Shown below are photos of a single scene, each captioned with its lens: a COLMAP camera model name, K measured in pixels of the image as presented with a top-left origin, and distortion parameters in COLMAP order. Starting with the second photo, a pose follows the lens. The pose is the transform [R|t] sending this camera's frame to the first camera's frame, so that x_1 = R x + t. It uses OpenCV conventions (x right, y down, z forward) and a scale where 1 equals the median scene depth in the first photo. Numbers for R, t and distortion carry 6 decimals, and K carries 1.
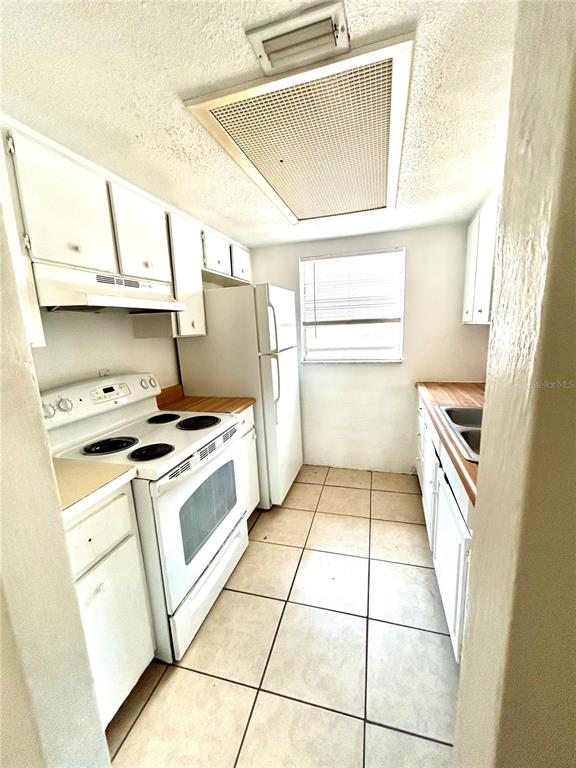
lens RADIAL K [[312.4, 0, 288.0], [0, 312.4, 384.0], [0, 0, 1]] dist [0.019734, 0.000062]
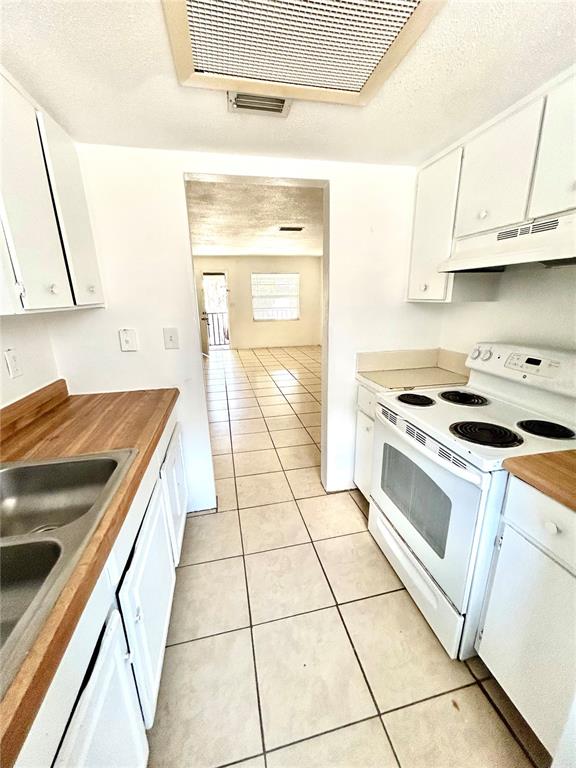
lens RADIAL K [[305.9, 0, 288.0], [0, 305.9, 384.0], [0, 0, 1]] dist [-0.000898, 0.000045]
pose [[-0.875887, 0.185749, -0.445330, 0.419029], [-0.040839, 0.891084, 0.451998, -0.292383], [0.480784, 0.414086, -0.772903, 1.429986]]
